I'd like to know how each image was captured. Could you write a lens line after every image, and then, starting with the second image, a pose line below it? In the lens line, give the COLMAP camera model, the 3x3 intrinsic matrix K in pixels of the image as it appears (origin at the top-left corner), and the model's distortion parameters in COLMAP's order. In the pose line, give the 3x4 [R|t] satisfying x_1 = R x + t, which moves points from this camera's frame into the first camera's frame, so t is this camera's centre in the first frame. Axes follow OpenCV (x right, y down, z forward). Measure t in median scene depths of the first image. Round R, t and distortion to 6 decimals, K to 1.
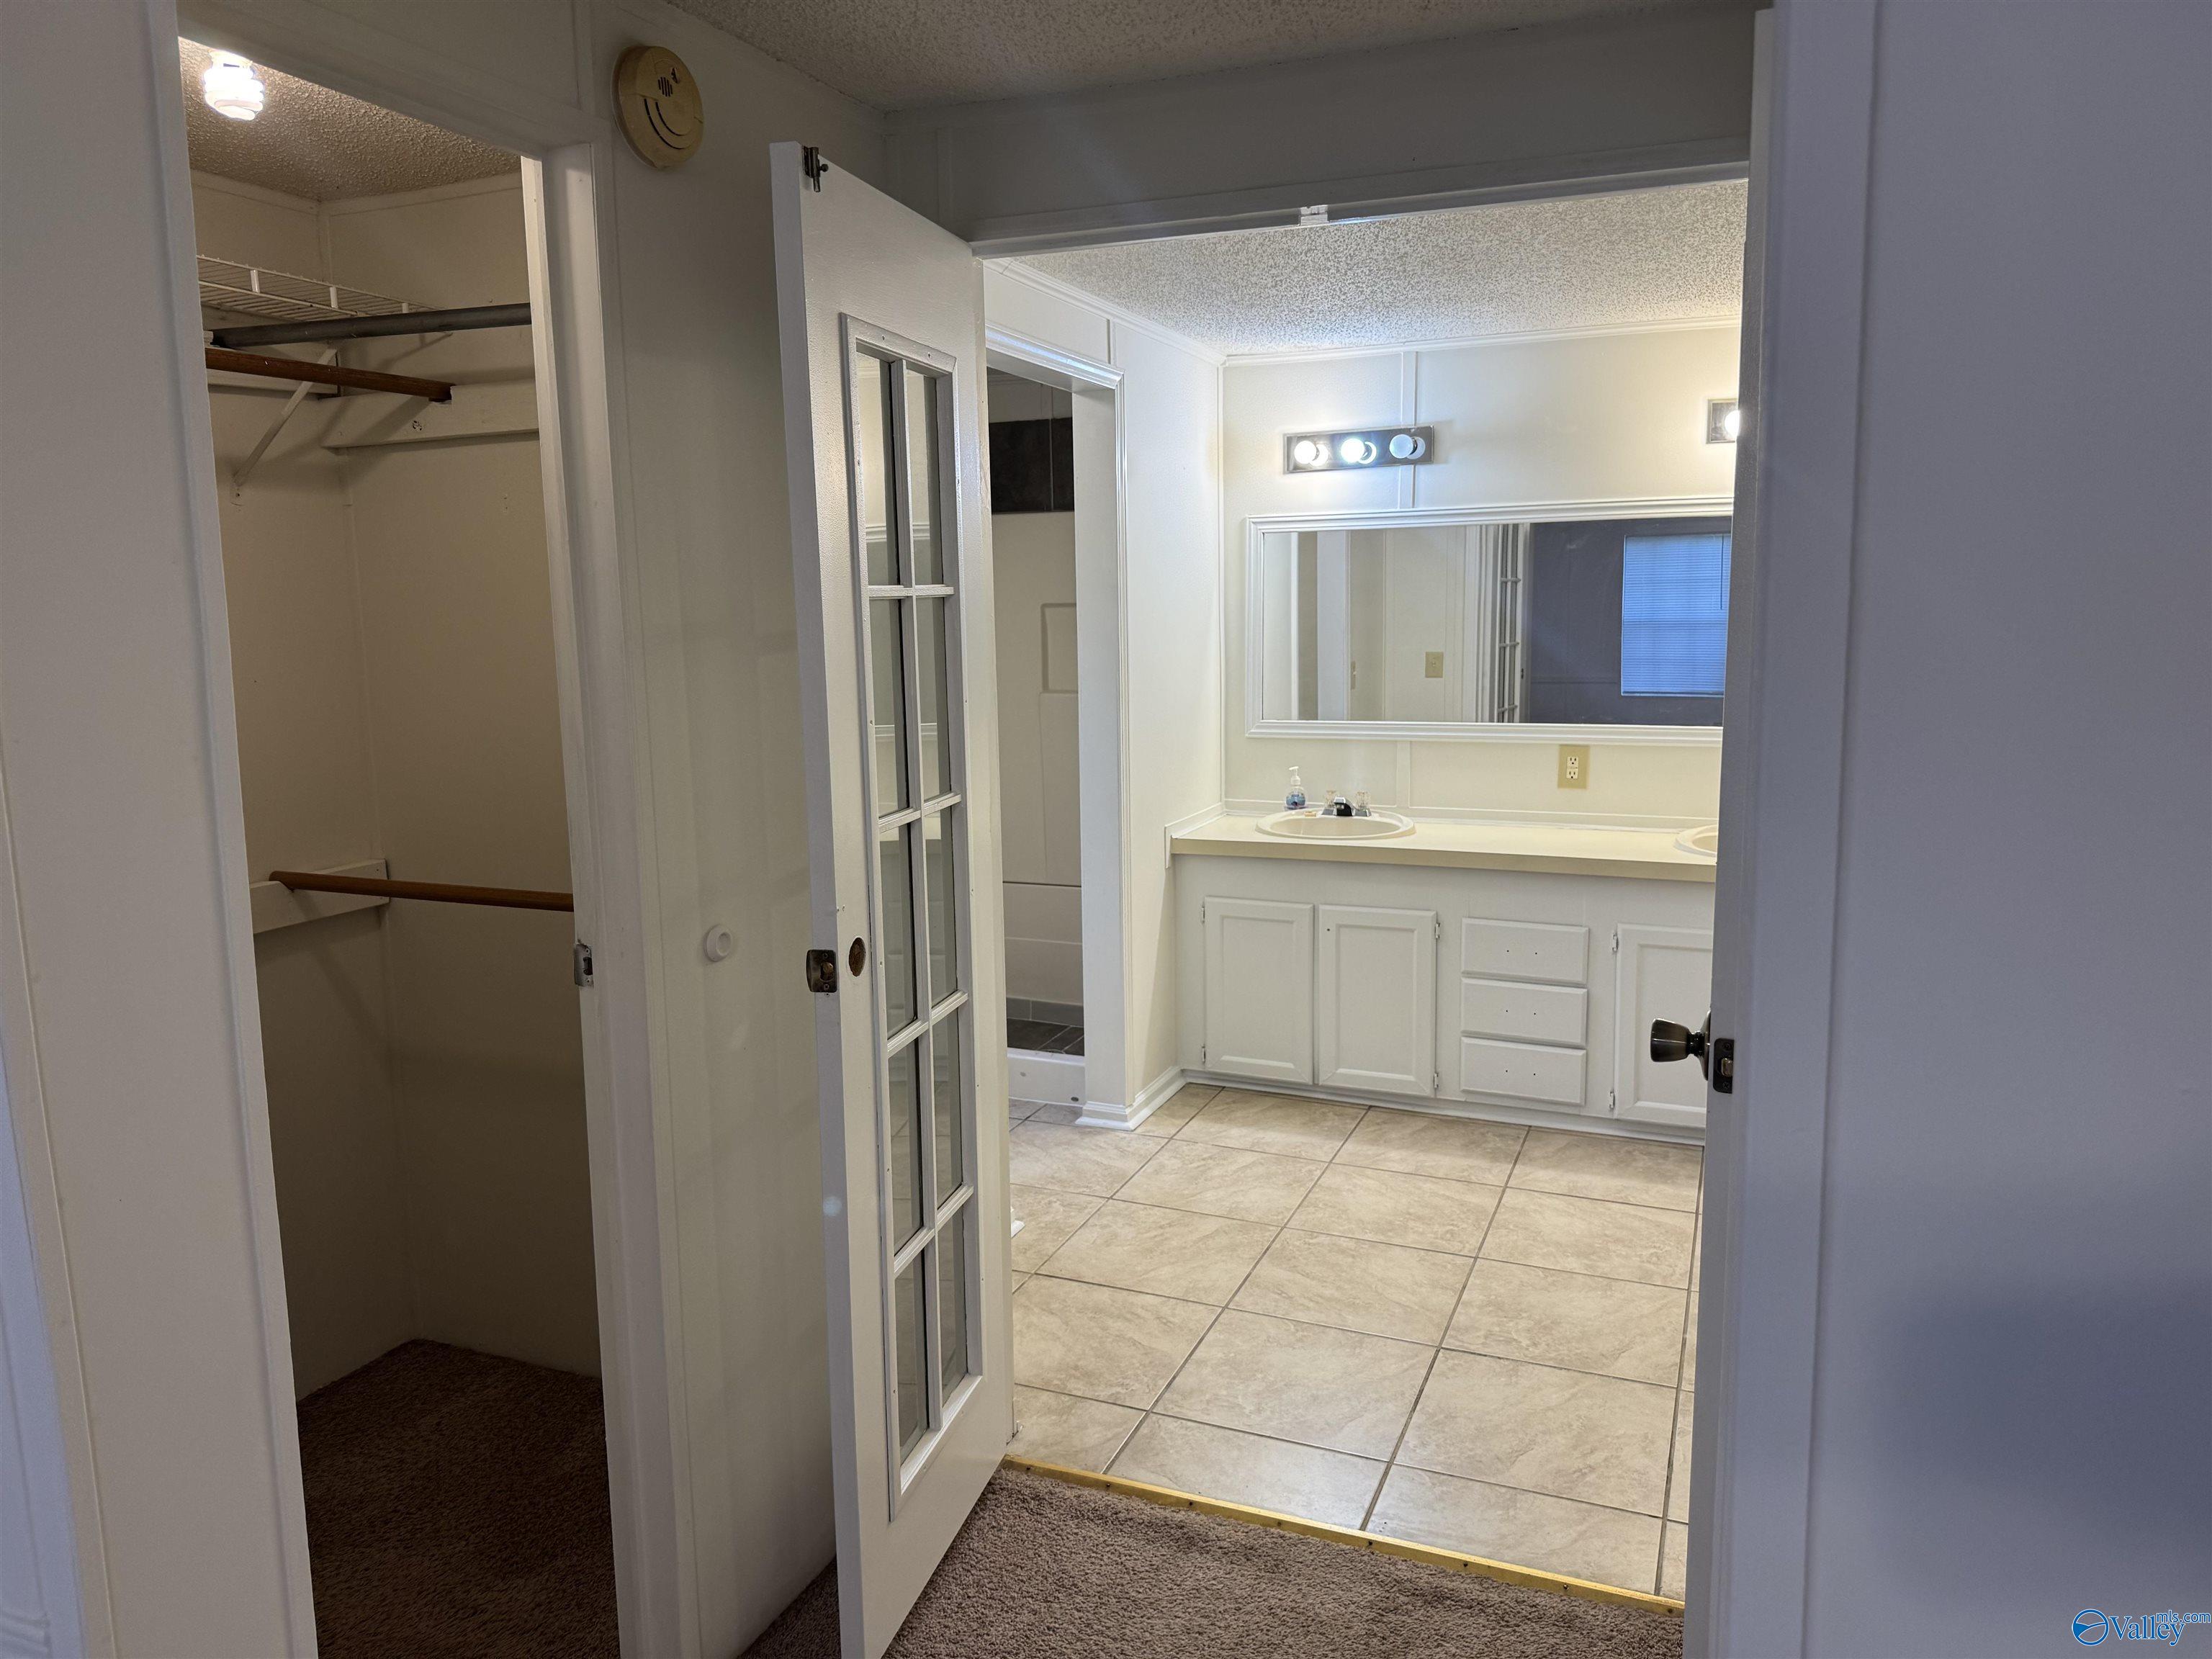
lens RADIAL K [[1547.1, 0, 1105.6], [0, 1547.1, 815.6], [0, 0, 1]] dist [0.026101, -0.063508]
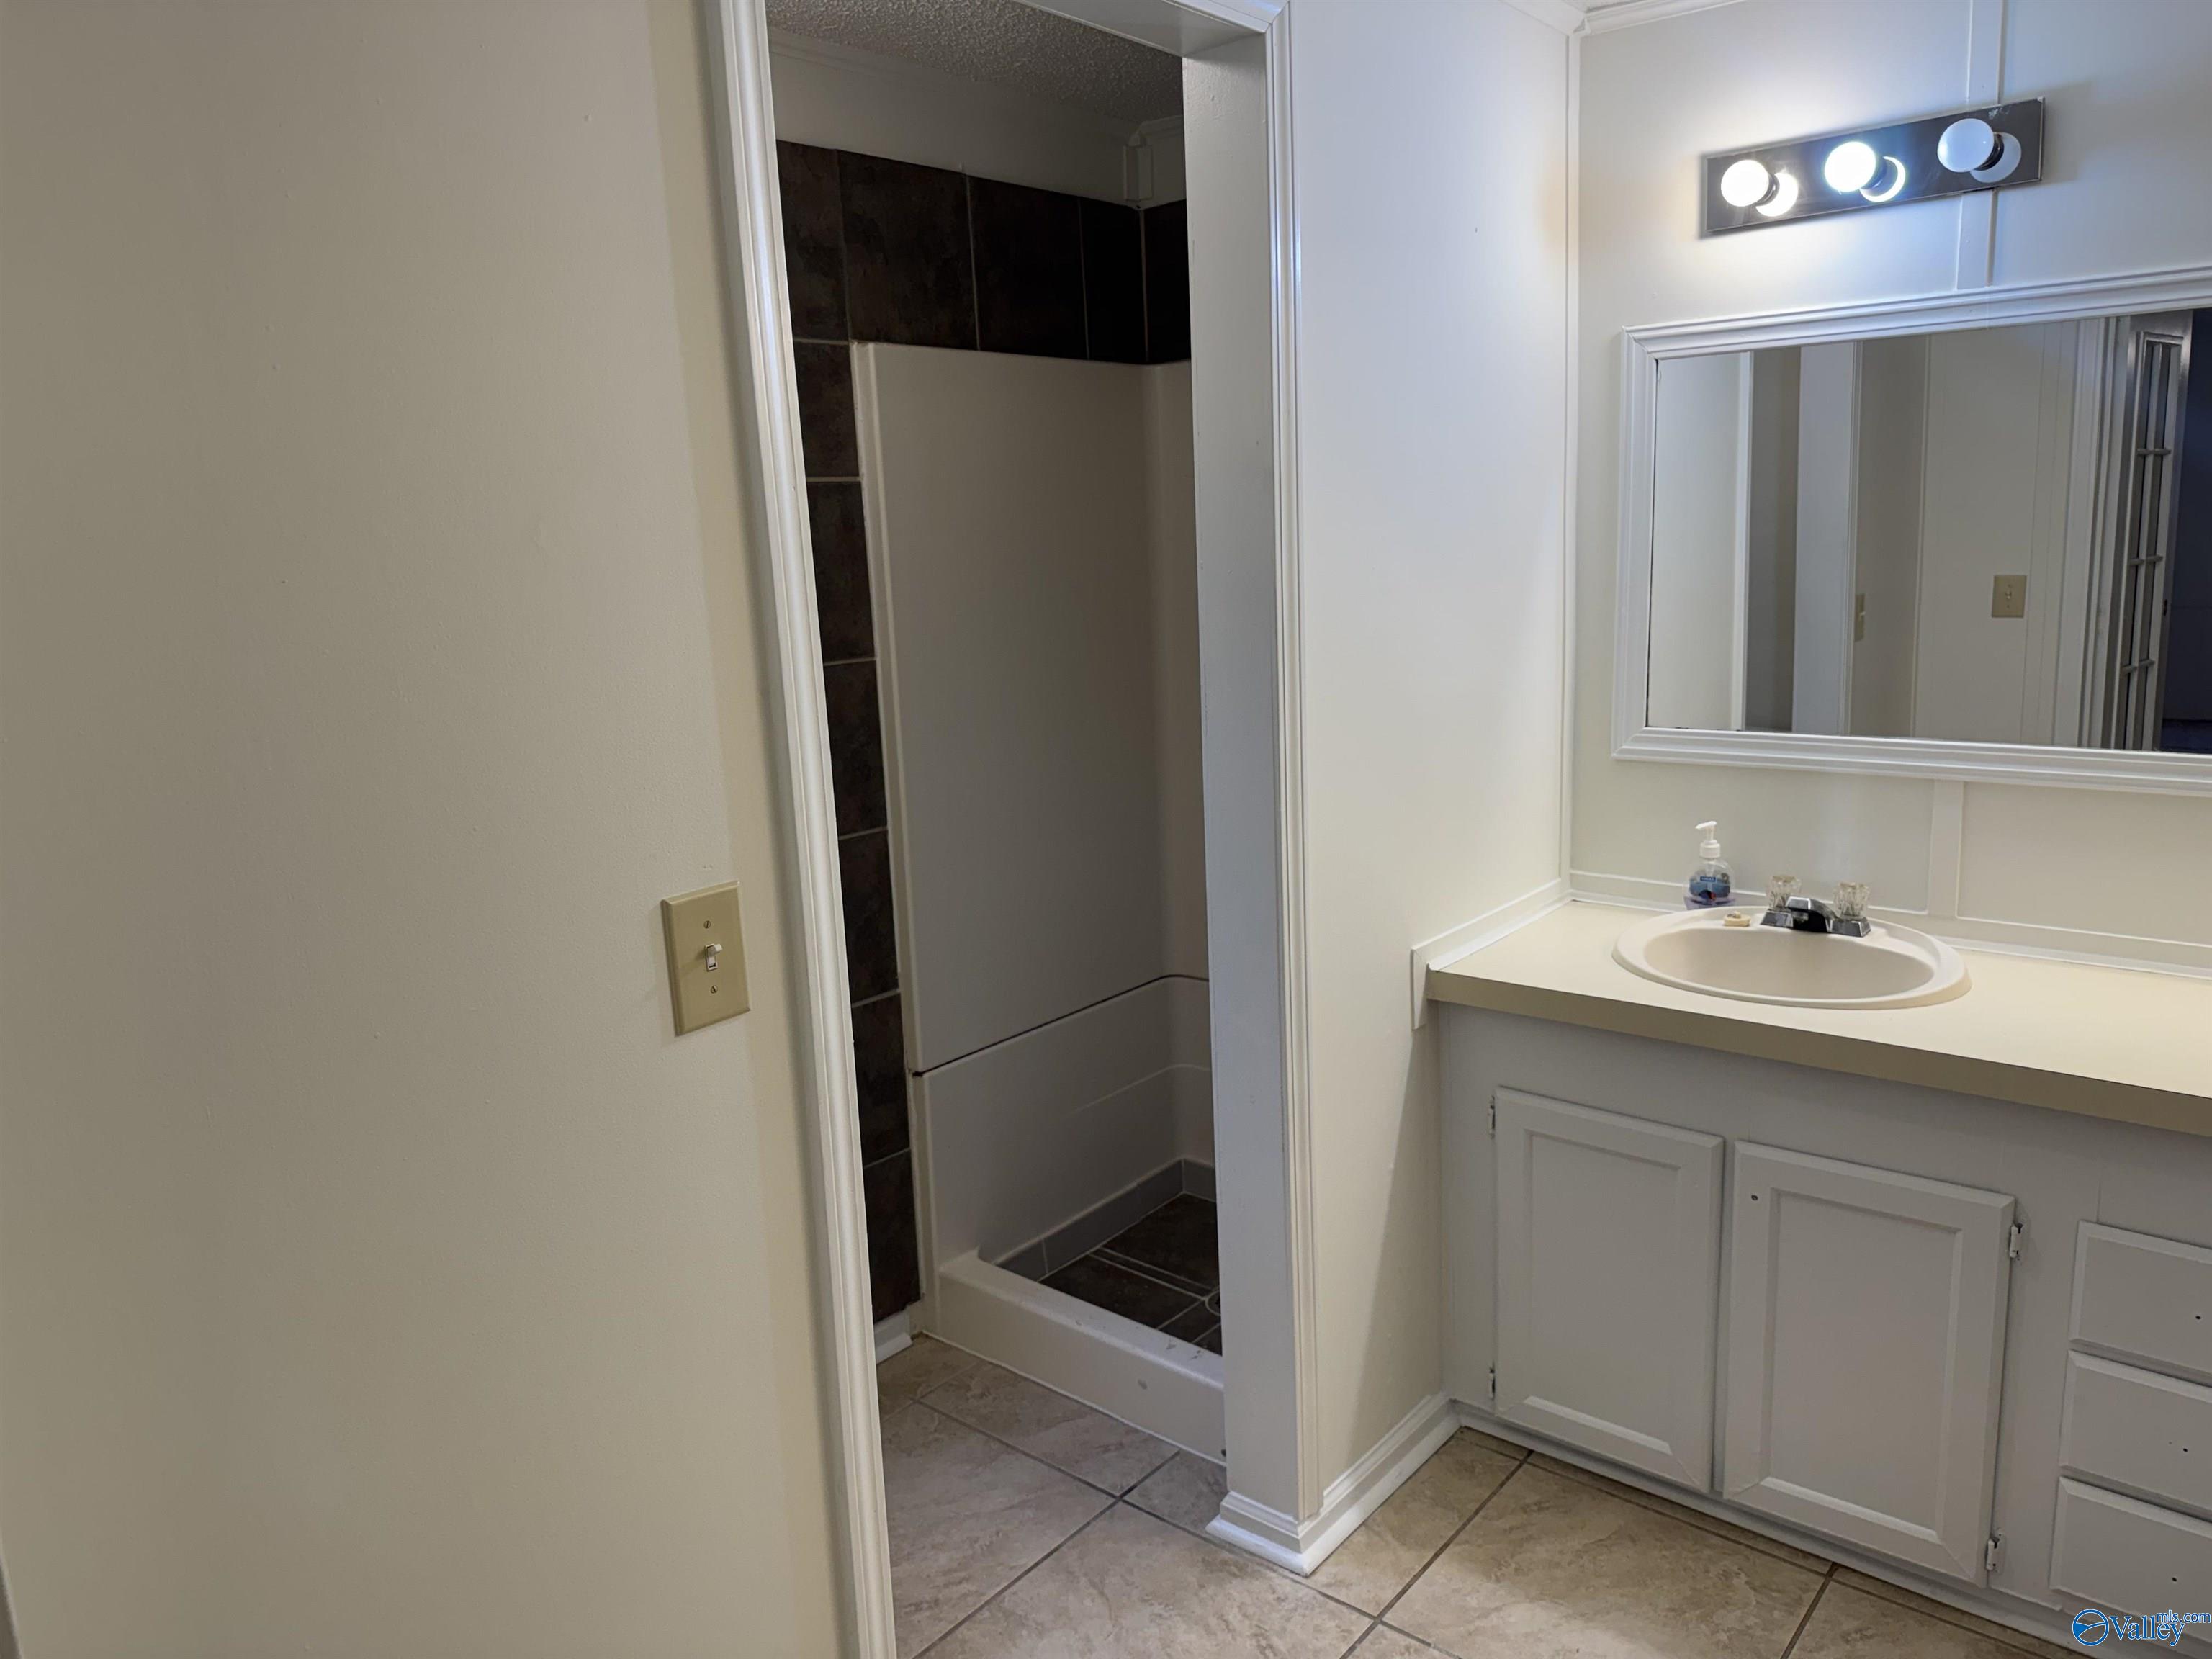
lens RADIAL K [[1547.1, 0, 1097.2], [0, 1547.1, 797.0], [0, 0, 1]] dist [0.026101, -0.063508]
pose [[0.952211, 0.029282, -0.304034, 0.095501], [-0.015929, 0.998800, 0.046309, -0.067309], [0.305025, -0.039253, 0.951535, 0.505930]]
